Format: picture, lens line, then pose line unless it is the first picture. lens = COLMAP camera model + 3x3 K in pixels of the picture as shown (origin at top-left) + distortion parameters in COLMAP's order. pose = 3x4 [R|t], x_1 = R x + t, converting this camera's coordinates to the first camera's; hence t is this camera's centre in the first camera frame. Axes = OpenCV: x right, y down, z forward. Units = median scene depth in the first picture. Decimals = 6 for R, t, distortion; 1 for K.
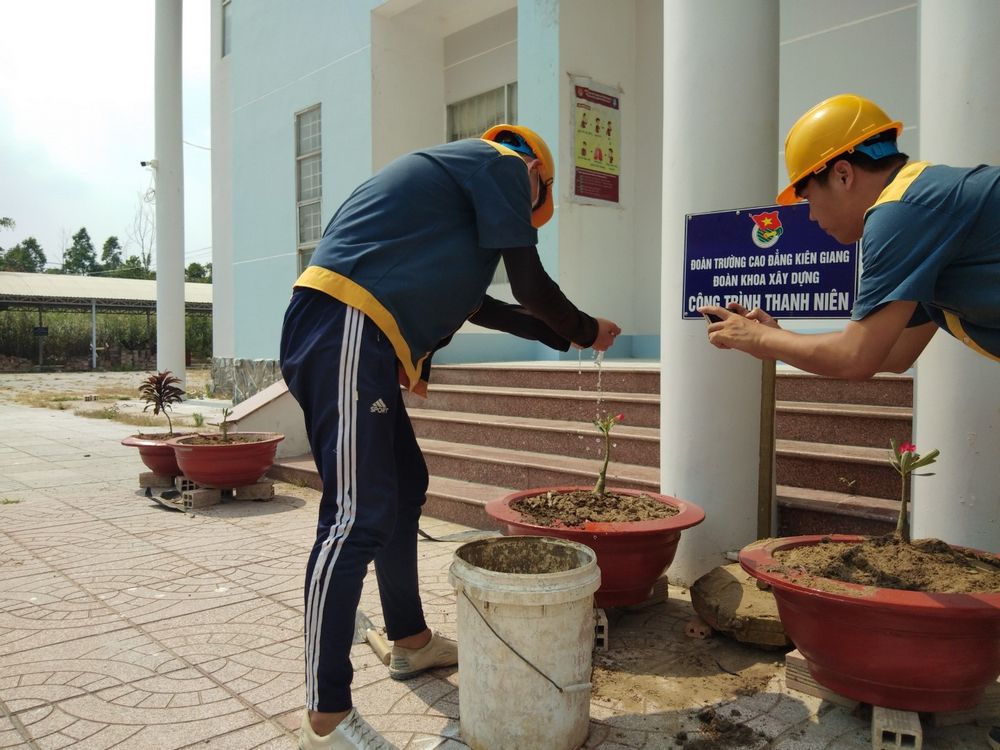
lens RADIAL K [[801.5, 0, 517.9], [0, 801.5, 362.4], [0, 0, 1]] dist [0.121518, -0.262359]
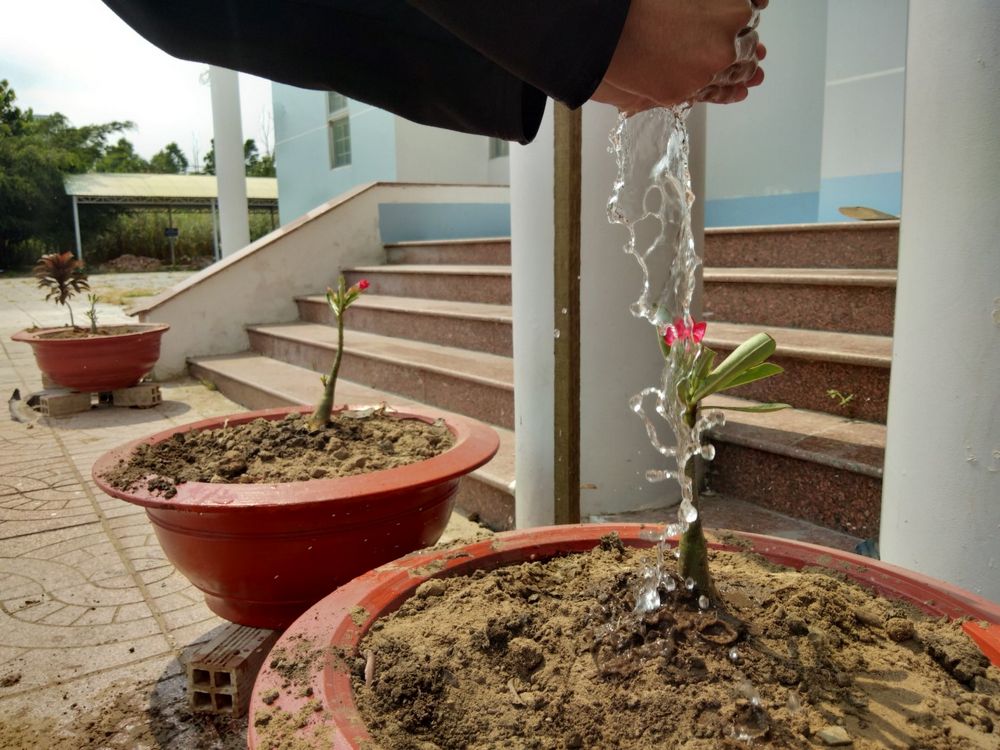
lens RADIAL K [[801.5, 0, 517.9], [0, 801.5, 362.4], [0, 0, 1]] dist [0.121518, -0.262359]
pose [[0.983557, 0.002958, -0.180573, 0.250596], [0.020040, 0.991903, 0.125408, 0.040158], [0.179482, -0.126964, 0.975534, 0.352682]]
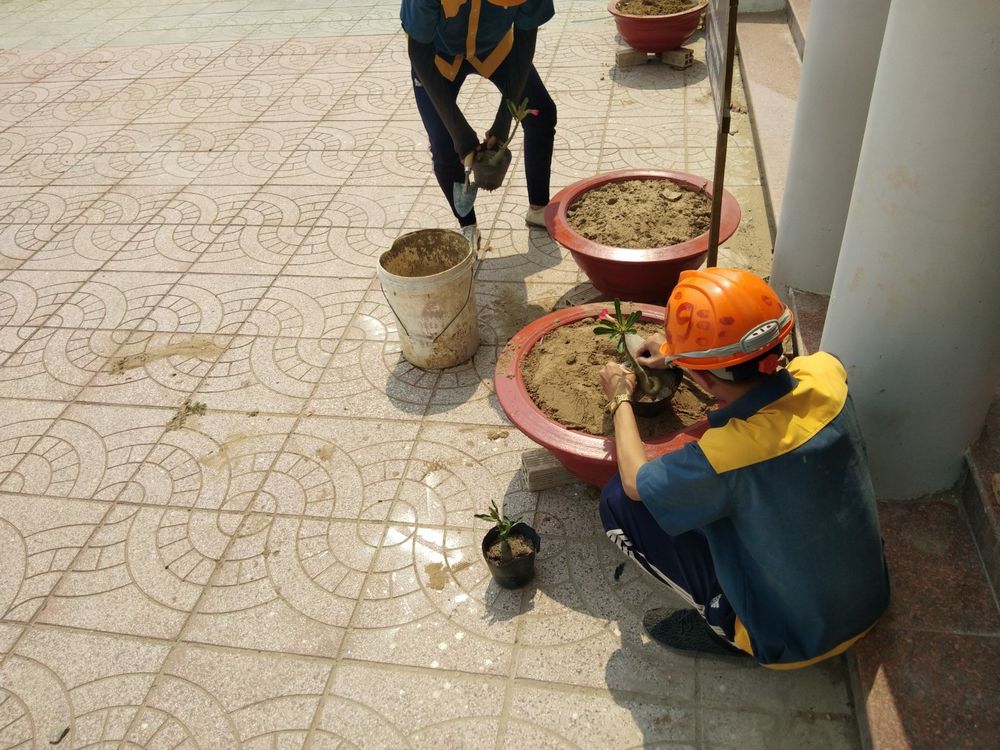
lens RADIAL K [[801.5, 0, 517.9], [0, 801.5, 362.4], [0, 0, 1]] dist [0.121518, -0.262359]
pose [[0.585977, 0.460441, -0.666802, 0.625232], [0.066117, 0.792969, 0.605664, -0.258511], [0.807626, -0.398992, 0.434219, 0.209109]]
